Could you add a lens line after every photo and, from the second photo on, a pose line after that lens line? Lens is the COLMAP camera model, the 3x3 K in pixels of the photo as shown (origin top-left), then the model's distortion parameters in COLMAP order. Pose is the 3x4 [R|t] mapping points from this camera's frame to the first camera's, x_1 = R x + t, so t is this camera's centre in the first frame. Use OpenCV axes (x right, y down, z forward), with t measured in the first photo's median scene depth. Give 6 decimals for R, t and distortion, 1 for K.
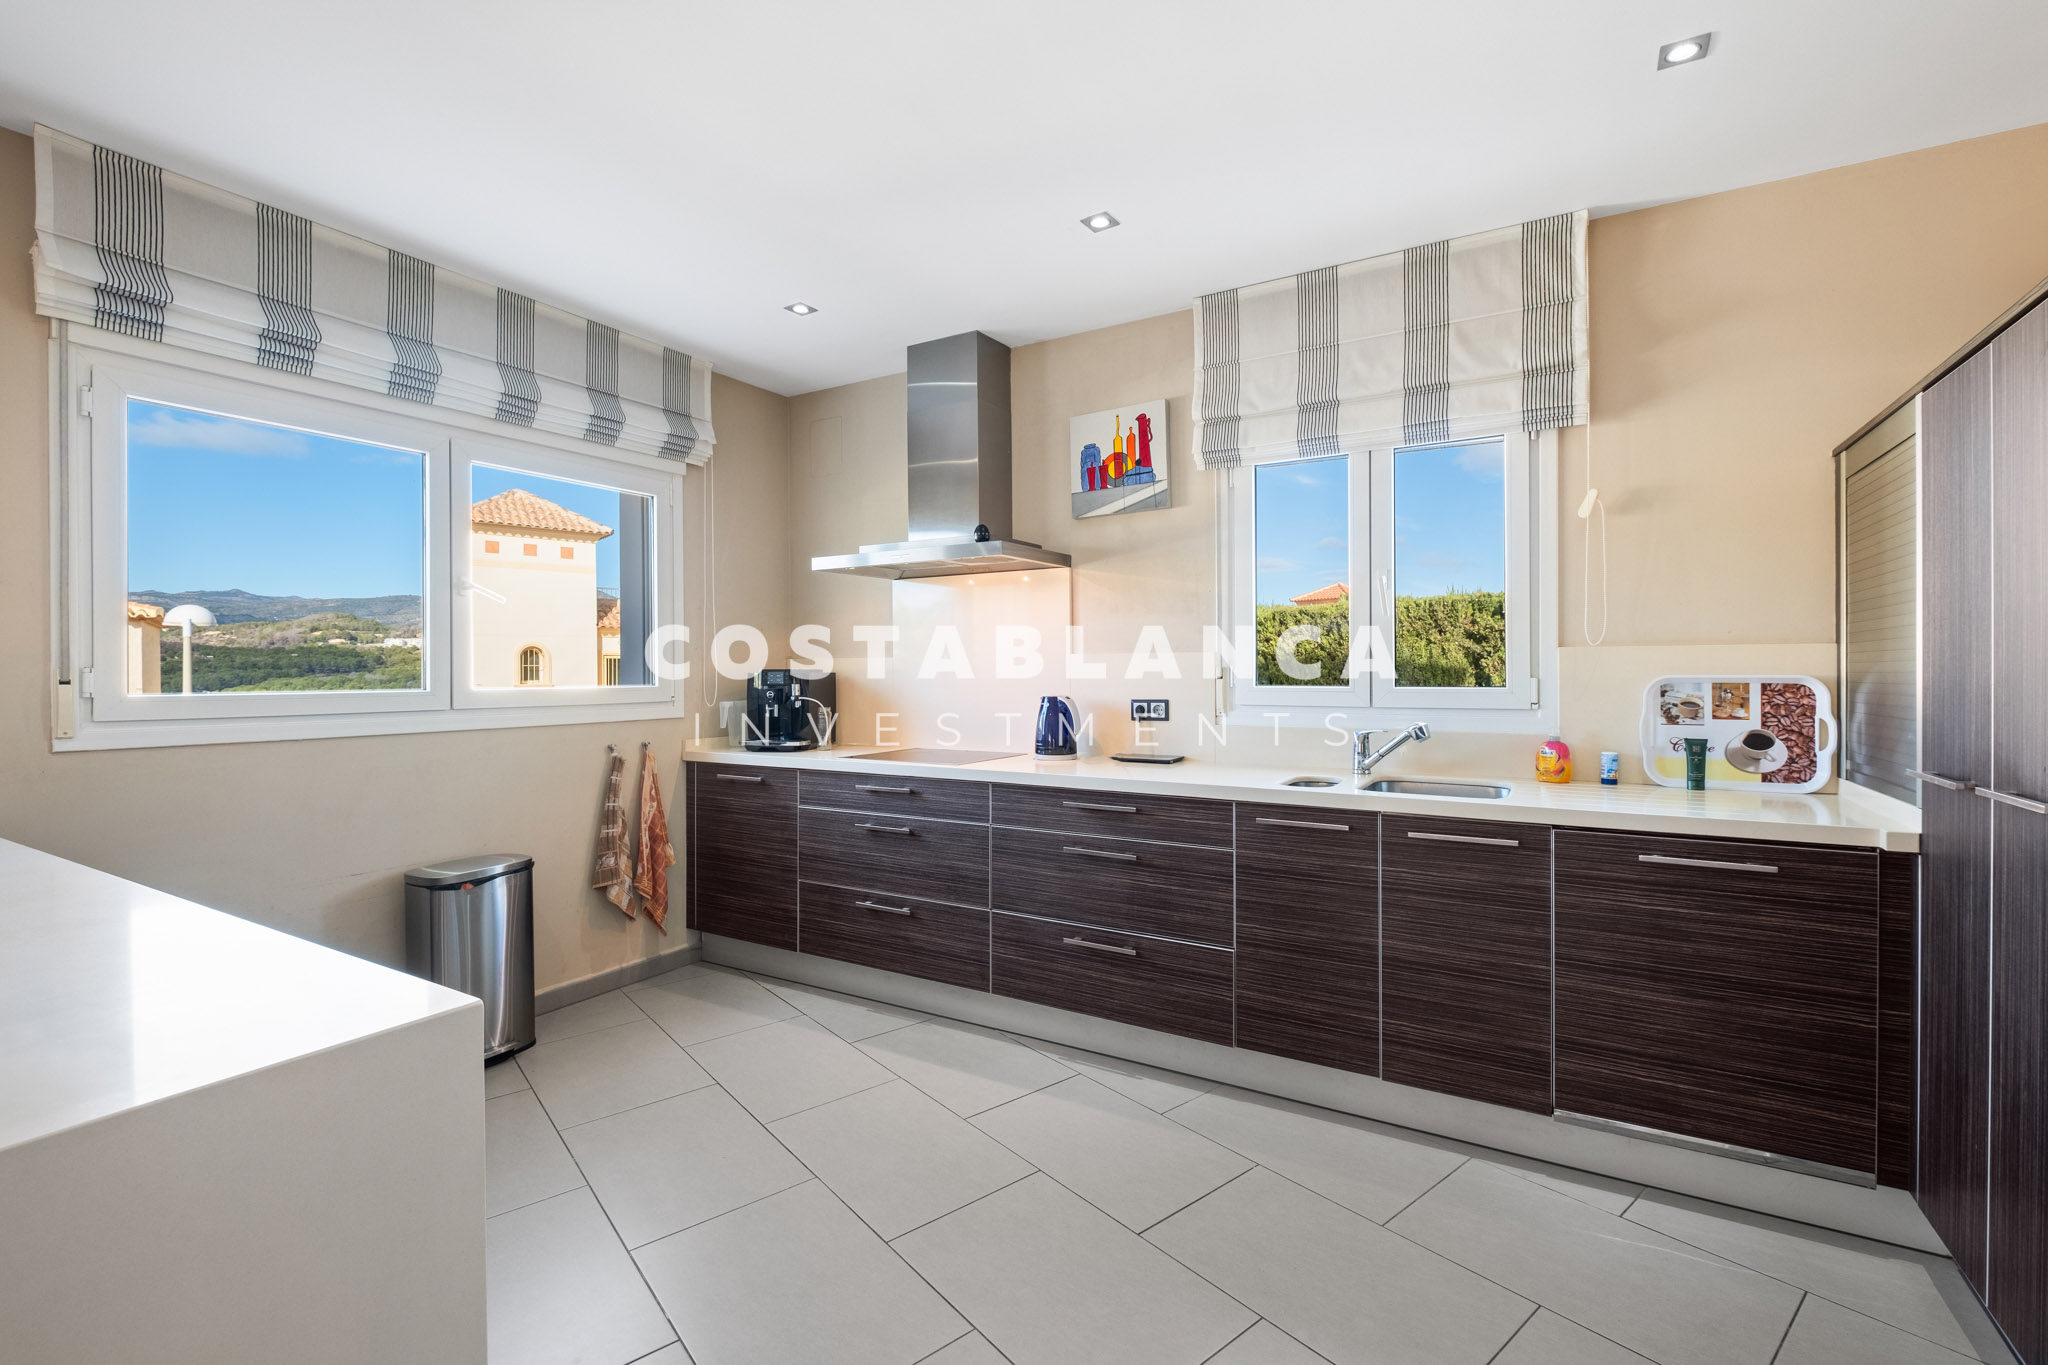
lens RADIAL K [[907.8, 0, 1023.3], [0, 907.8, 675.5], [0, 0, 1]] dist [-0.005892, -0.001530]
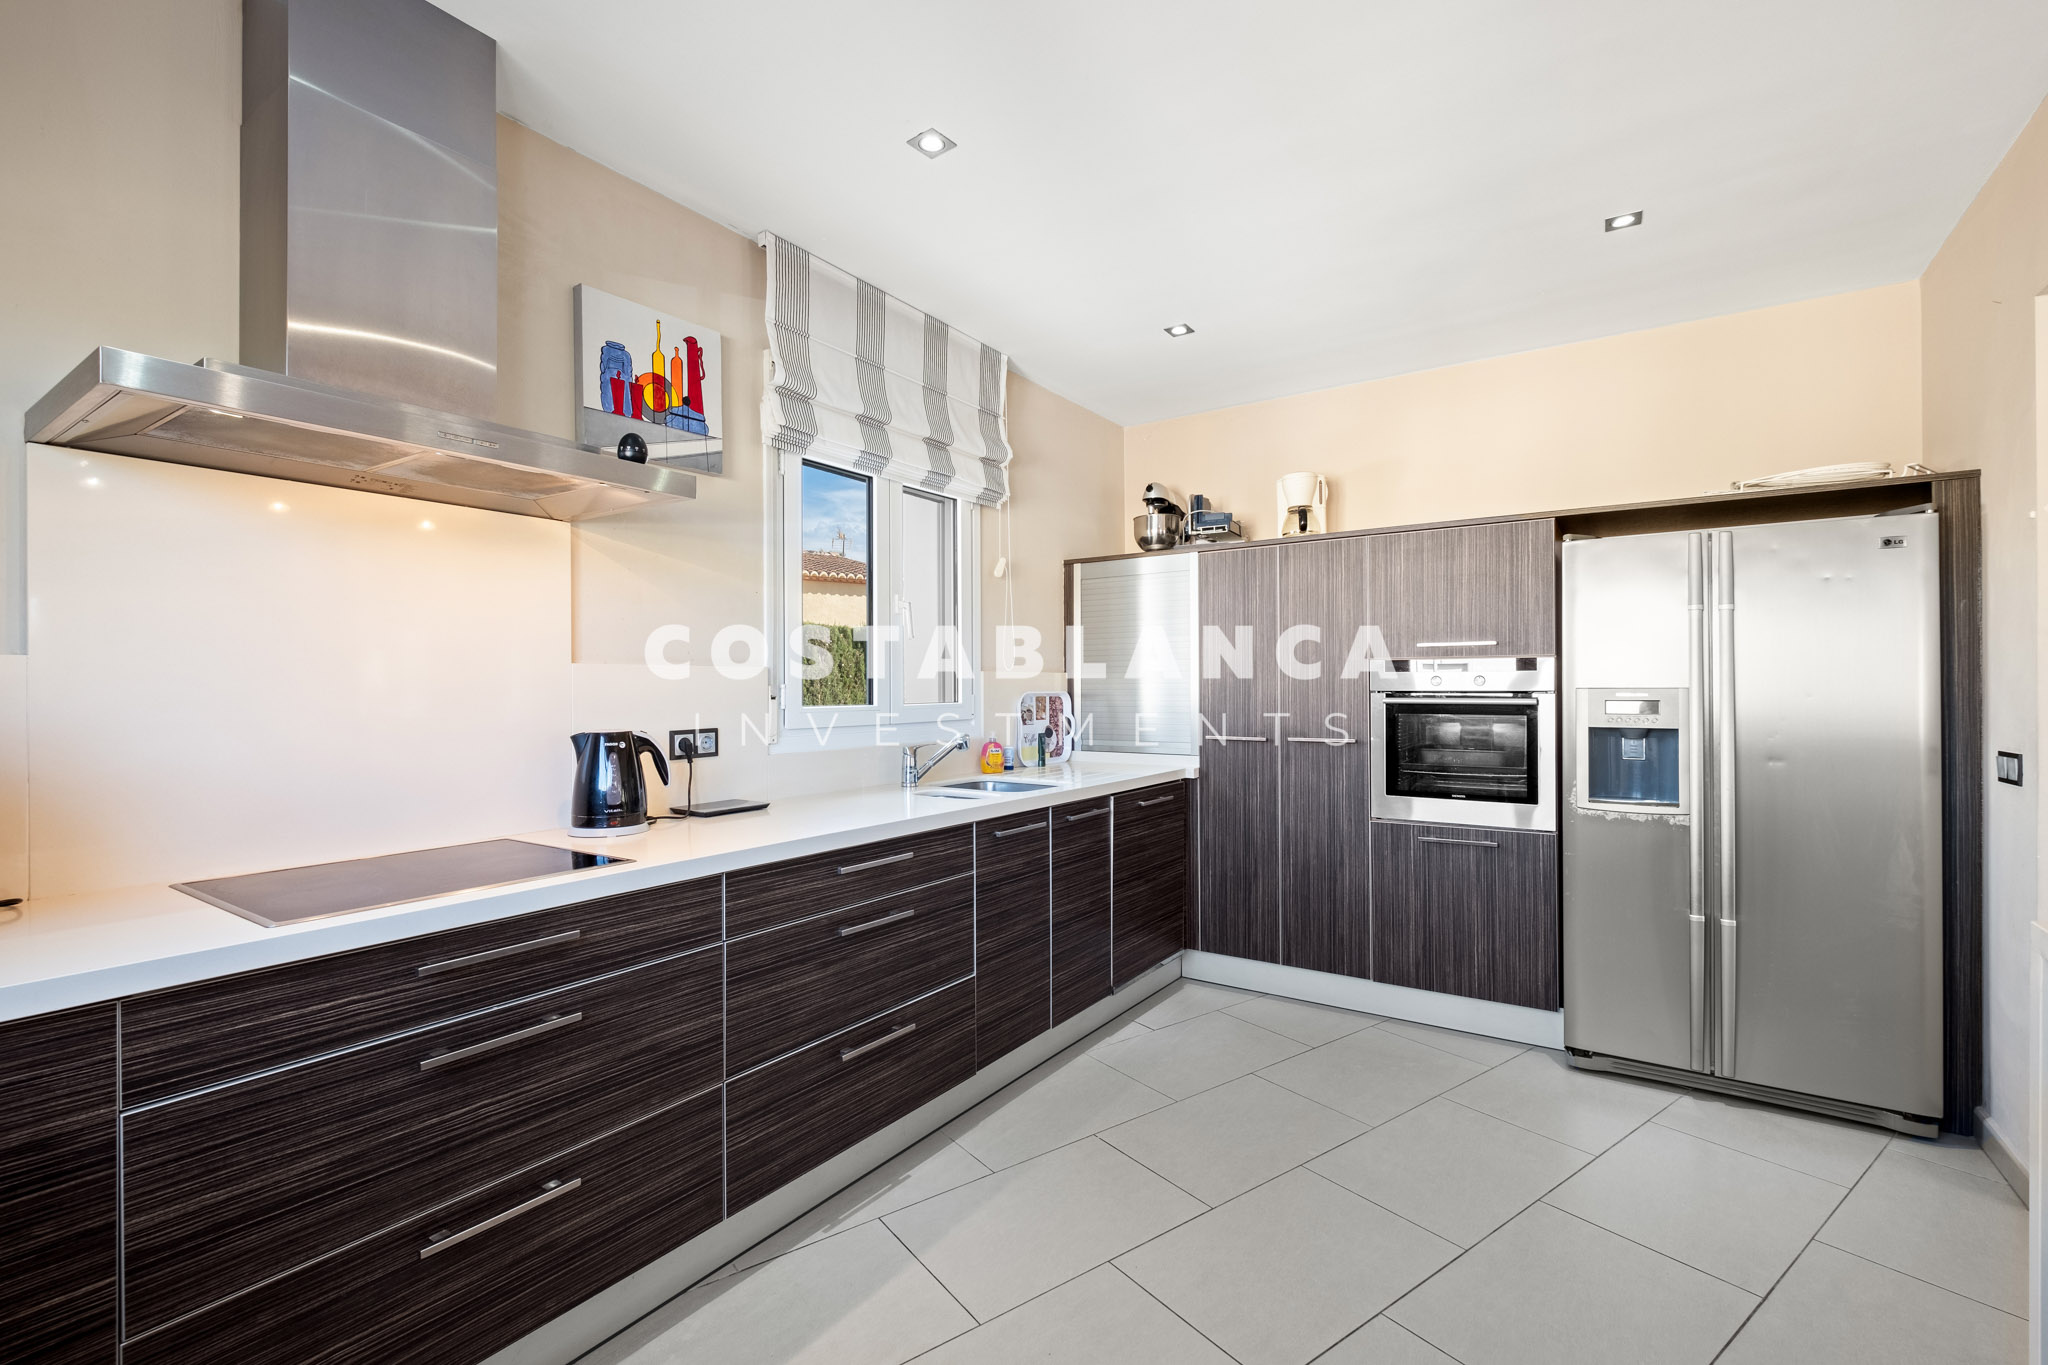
lens RADIAL K [[907.8, 0, 1024.7], [0, 907.8, 686.0], [0, 0, 1]] dist [-0.005892, -0.001530]
pose [[0.043157, 0.004106, 0.999060, -0.636483], [0.010553, 0.999934, -0.004565, -0.002511], [-0.999013, 0.010740, 0.043111, 0.770604]]
